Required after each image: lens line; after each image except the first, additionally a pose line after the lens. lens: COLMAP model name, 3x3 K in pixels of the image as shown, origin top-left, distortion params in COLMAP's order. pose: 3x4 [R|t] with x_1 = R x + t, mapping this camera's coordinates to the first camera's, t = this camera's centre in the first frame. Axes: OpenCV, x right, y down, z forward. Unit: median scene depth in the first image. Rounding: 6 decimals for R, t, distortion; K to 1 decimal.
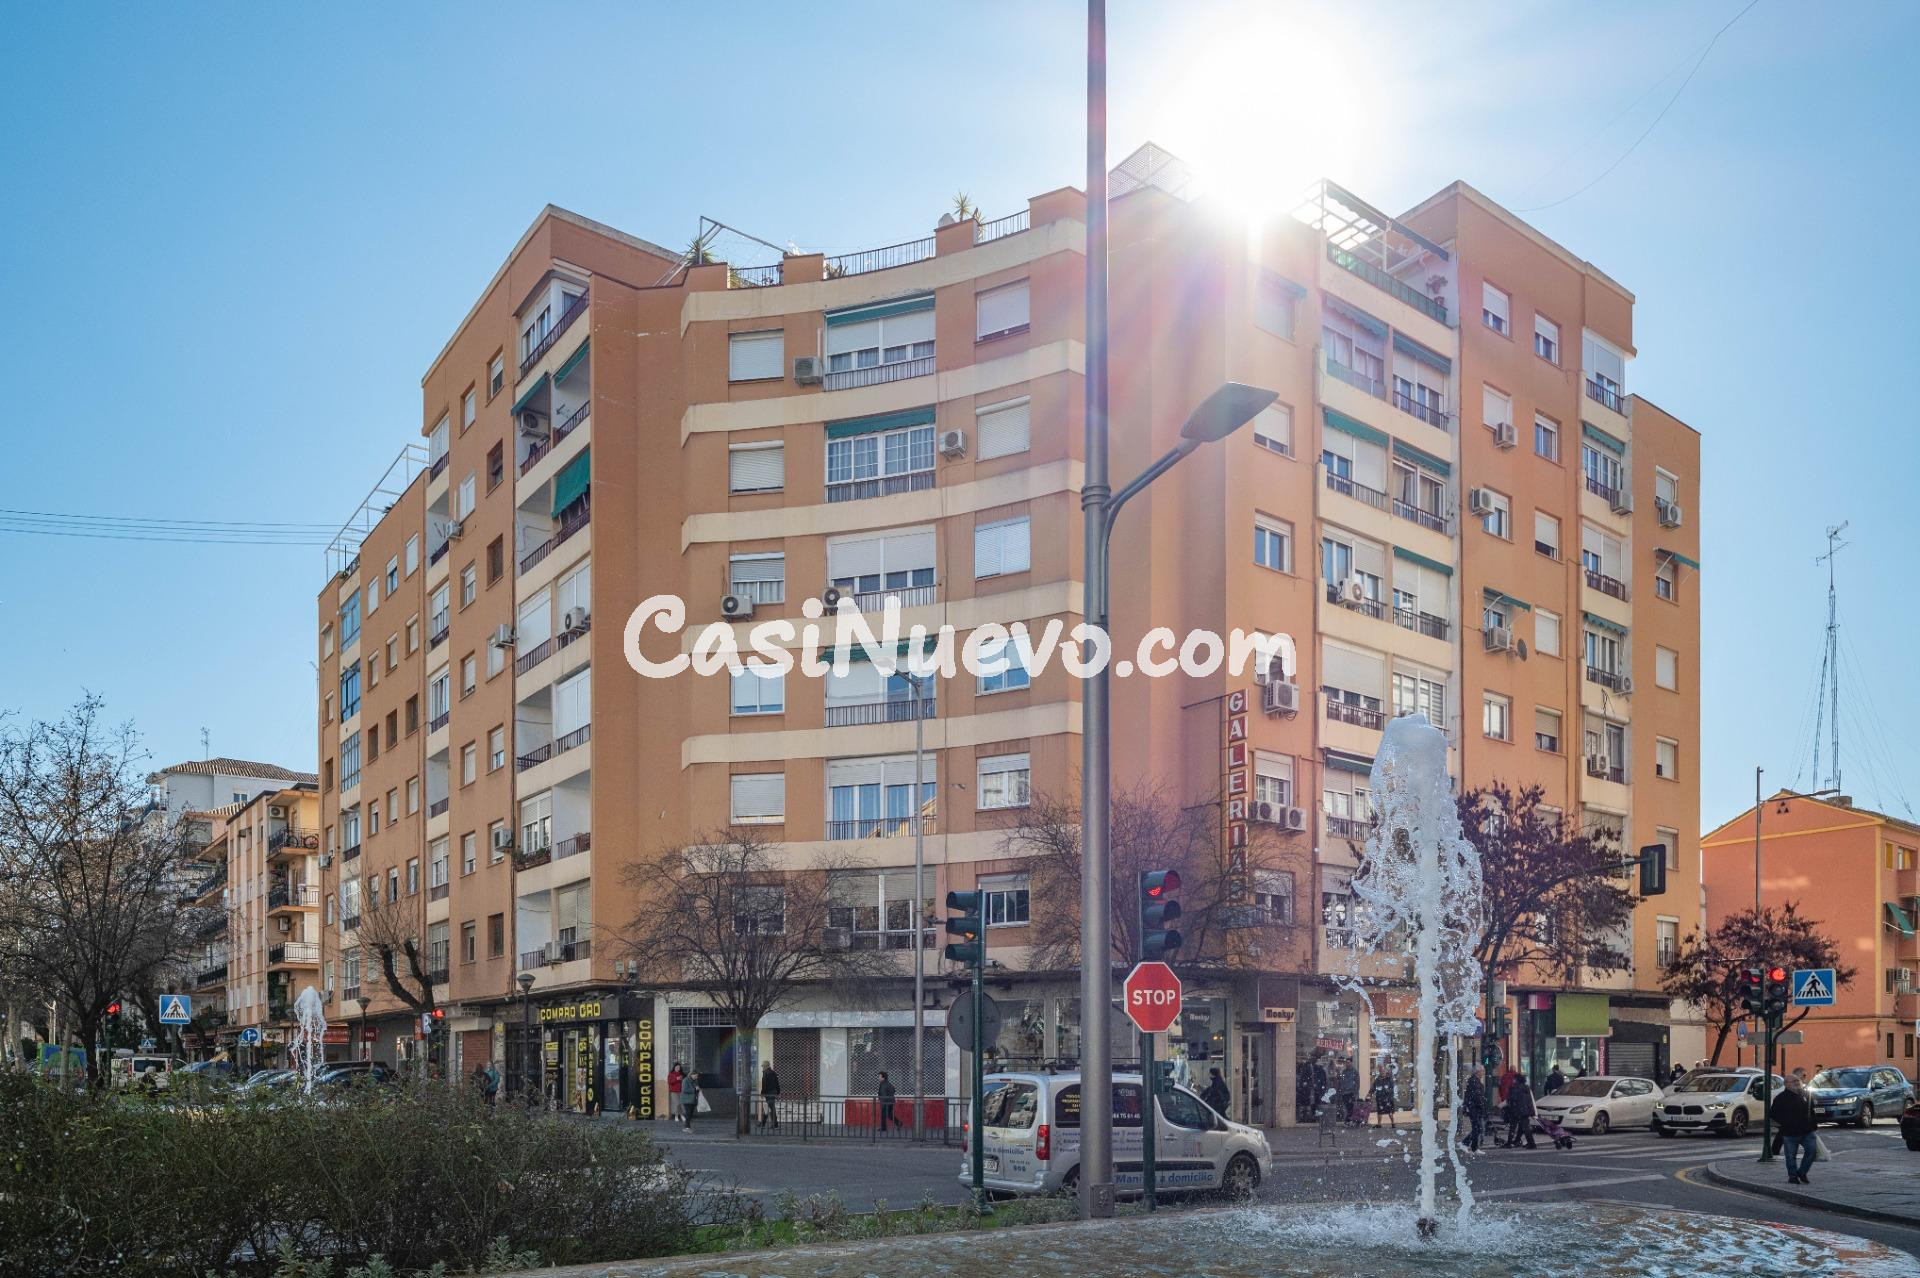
lens RADIAL K [[1350.7, 0, 965.8], [0, 1350.7, 750.0], [0, 0, 1]] dist [0.001934, -0.000476]
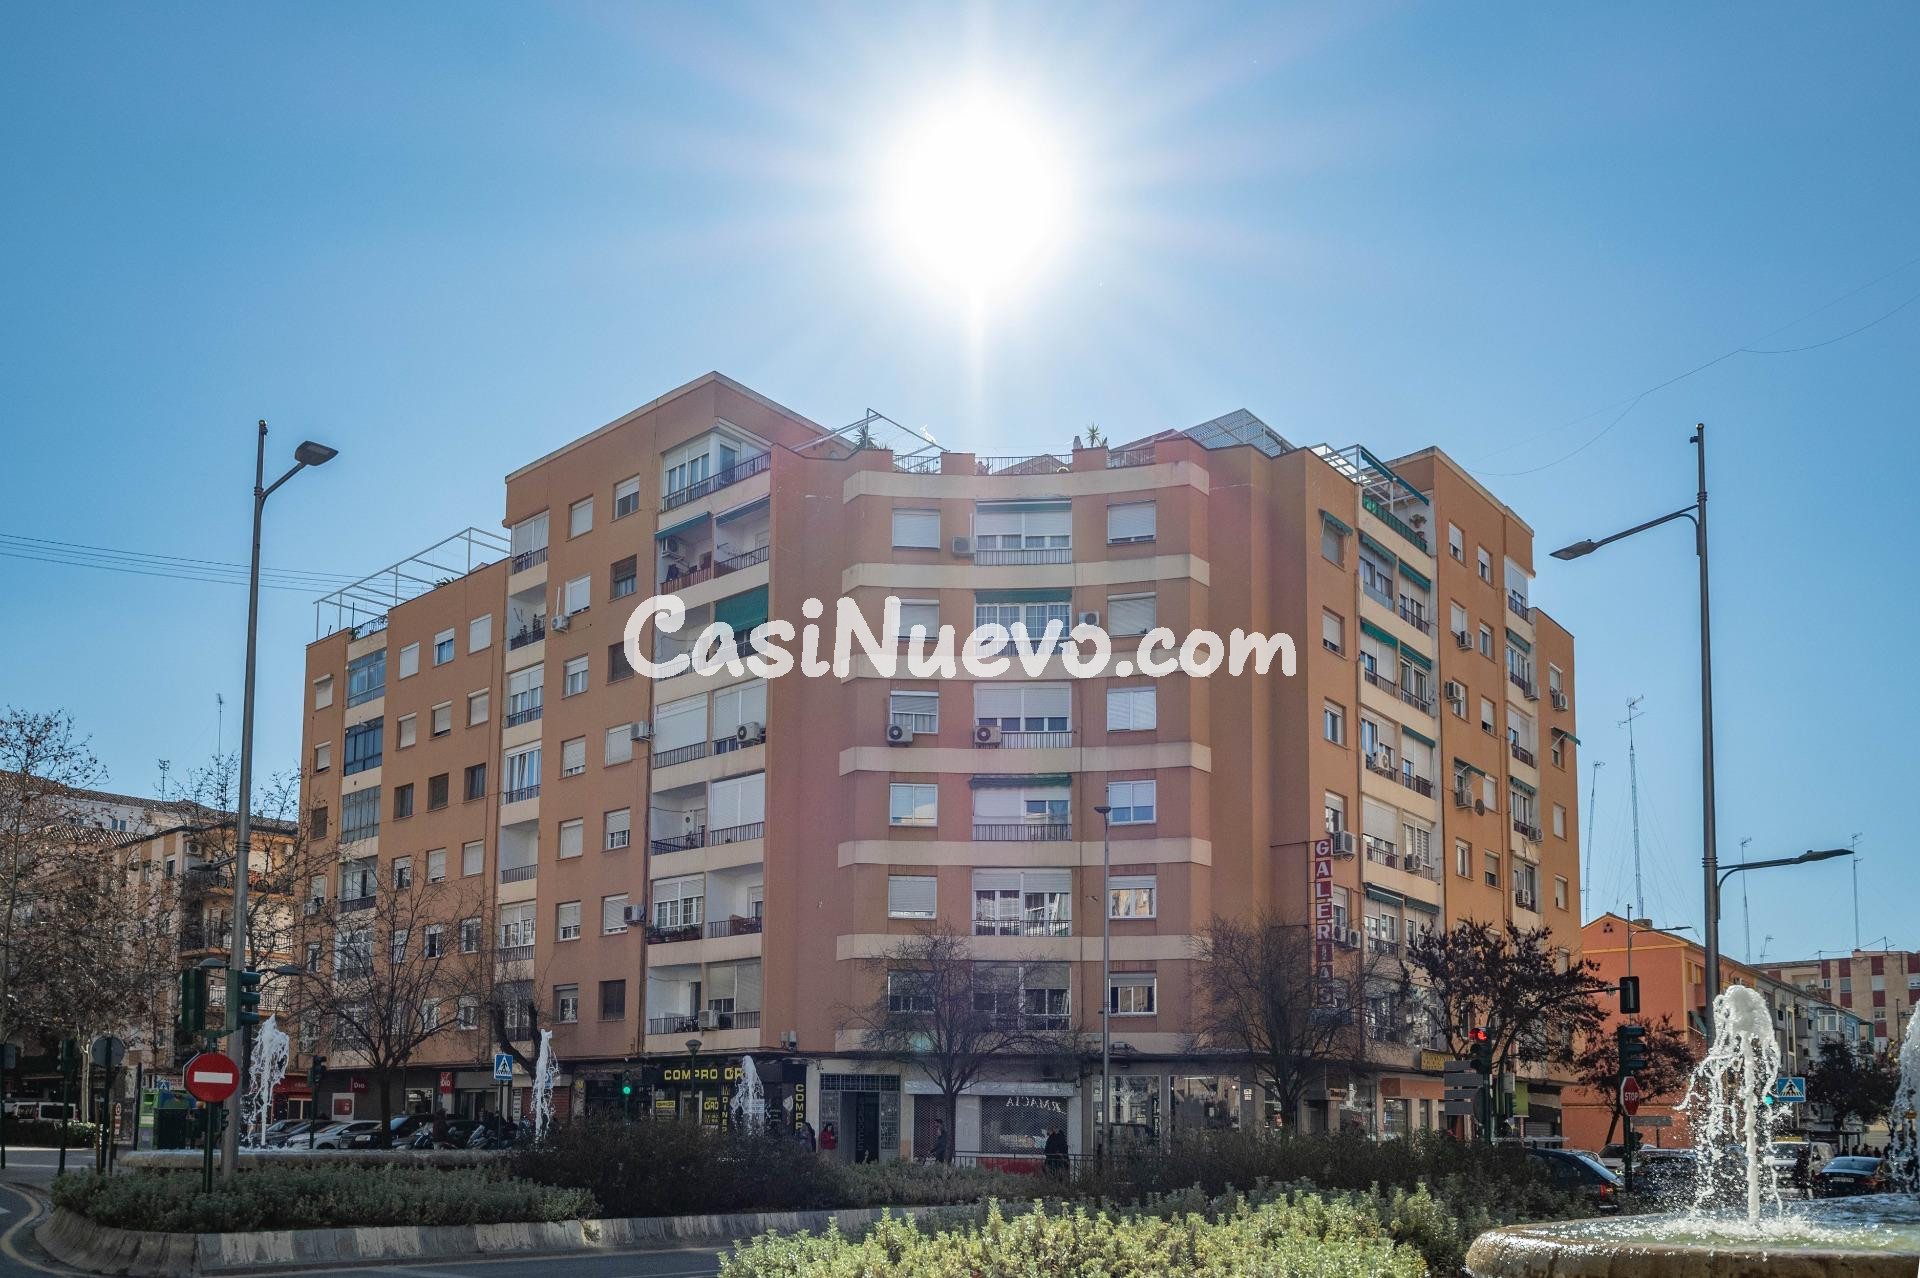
lens RADIAL K [[1358.1, 0, 955.6], [0, 1358.1, 636.7], [0, 0, 1]] dist [0.003455, -0.000488]
pose [[0.981170, 0.084170, 0.173839, -0.320946], [-0.062929, 0.990249, -0.124281, -0.042157], [-0.182605, 0.111002, 0.976900, -0.200565]]
